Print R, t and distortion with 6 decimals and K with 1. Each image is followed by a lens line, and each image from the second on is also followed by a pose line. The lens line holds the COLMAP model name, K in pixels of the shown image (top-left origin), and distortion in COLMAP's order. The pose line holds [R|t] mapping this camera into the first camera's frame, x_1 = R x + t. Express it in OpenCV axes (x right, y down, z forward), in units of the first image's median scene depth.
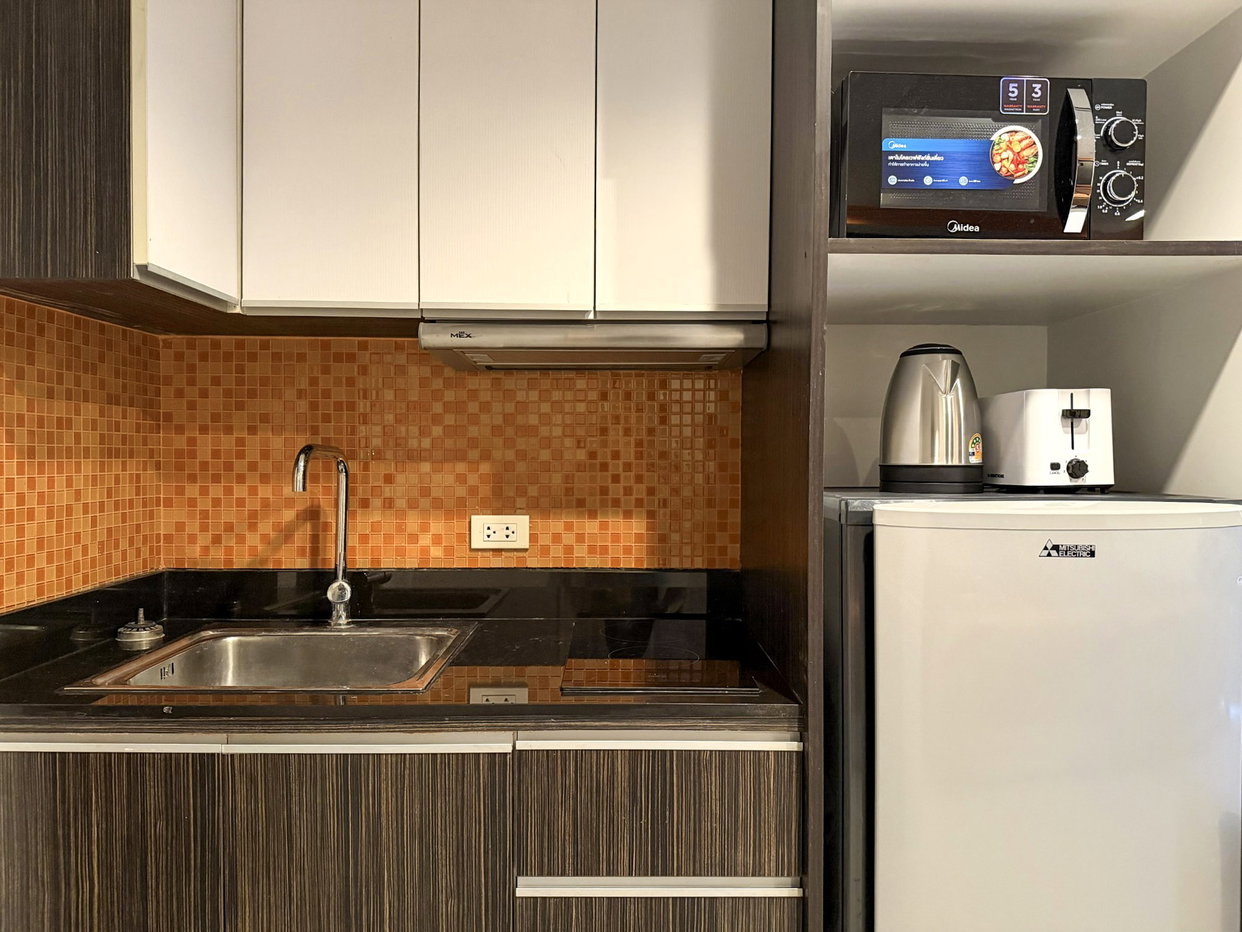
lens RADIAL K [[876.0, 0, 620.4], [0, 876.0, 471.7], [0, 0, 1]] dist [0.077578, -0.111503]
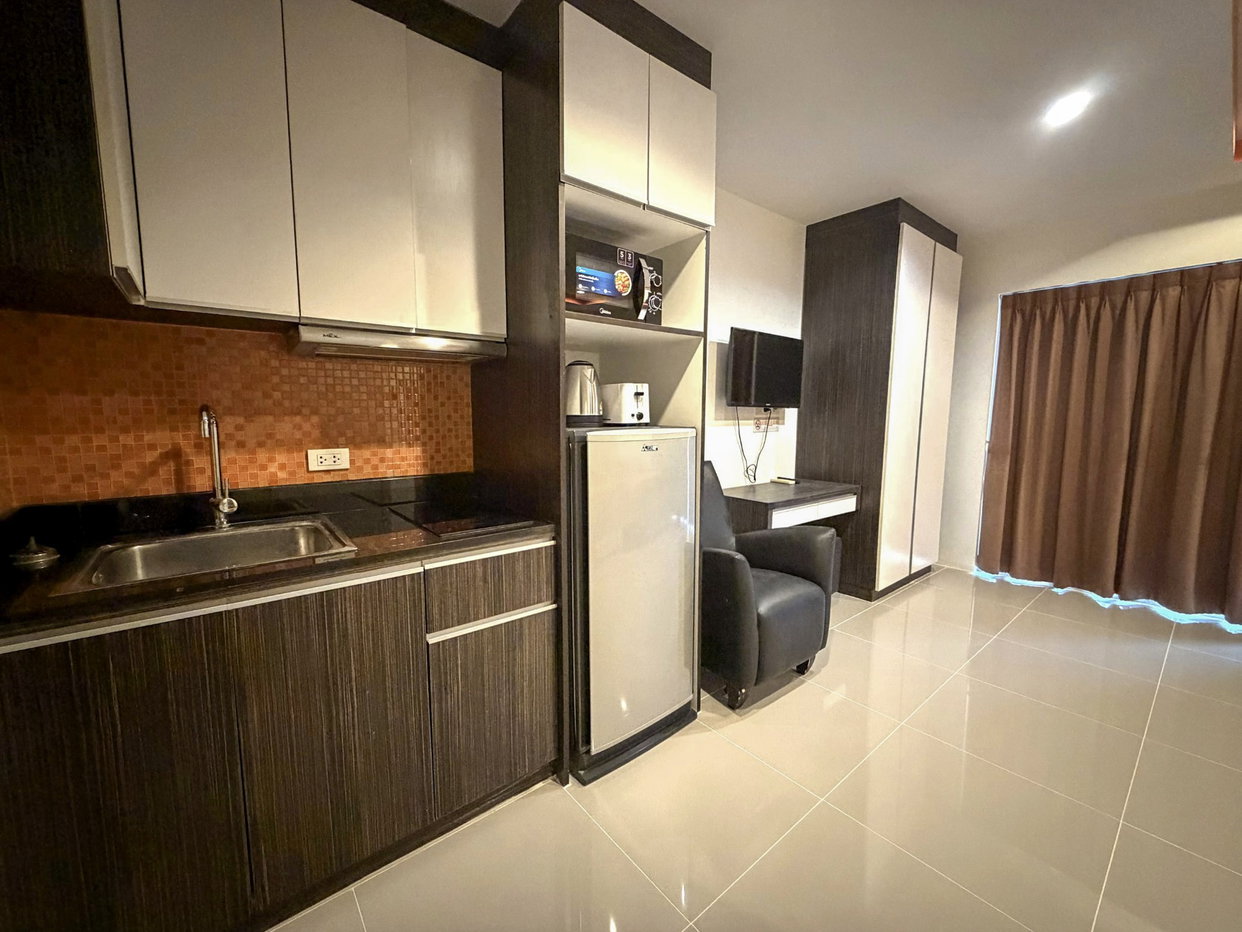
lens RADIAL K [[502.7, 0, 618.8], [0, 502.7, 468.3], [0, 0, 1]] dist [-0.001812, -0.000690]
pose [[0.779088, -0.072976, 0.622653, -0.352177], [0.013265, 0.994898, 0.100007, 0.000160], [-0.626775, -0.069655, 0.776081, -0.054499]]
